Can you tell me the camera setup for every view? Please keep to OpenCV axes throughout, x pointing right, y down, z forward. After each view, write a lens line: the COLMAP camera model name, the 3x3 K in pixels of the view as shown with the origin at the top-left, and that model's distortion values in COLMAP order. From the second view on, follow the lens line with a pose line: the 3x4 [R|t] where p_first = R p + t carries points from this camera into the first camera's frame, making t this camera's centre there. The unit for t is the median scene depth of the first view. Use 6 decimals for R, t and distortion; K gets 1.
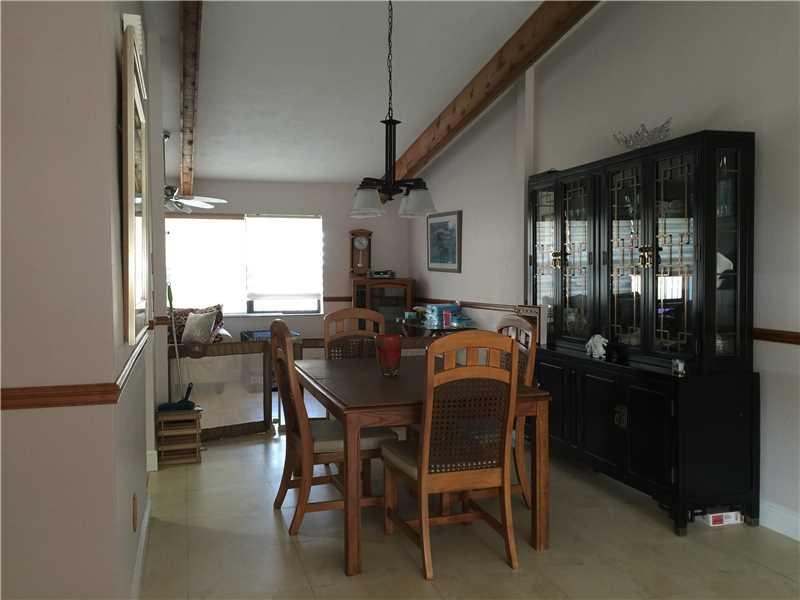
lens RADIAL K [[677.4, 0, 372.2], [0, 677.4, 296.3], [0, 0, 1]] dist [0.005310, 0.001198]
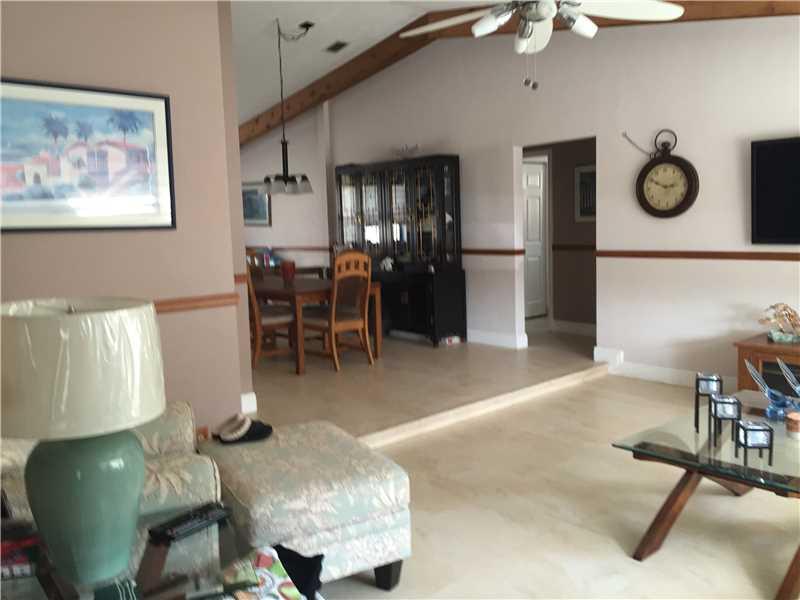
lens RADIAL K [[733.9, 0, 400.0], [0, 733.9, 300.0], [0, 0, 1]] dist [-0.005996, -0.006036]
pose [[0.886264, -0.070224, 0.457825, -0.656908], [0.039838, 0.996334, 0.075705, 0.025060], [-0.461463, -0.048856, 0.885813, -0.930447]]
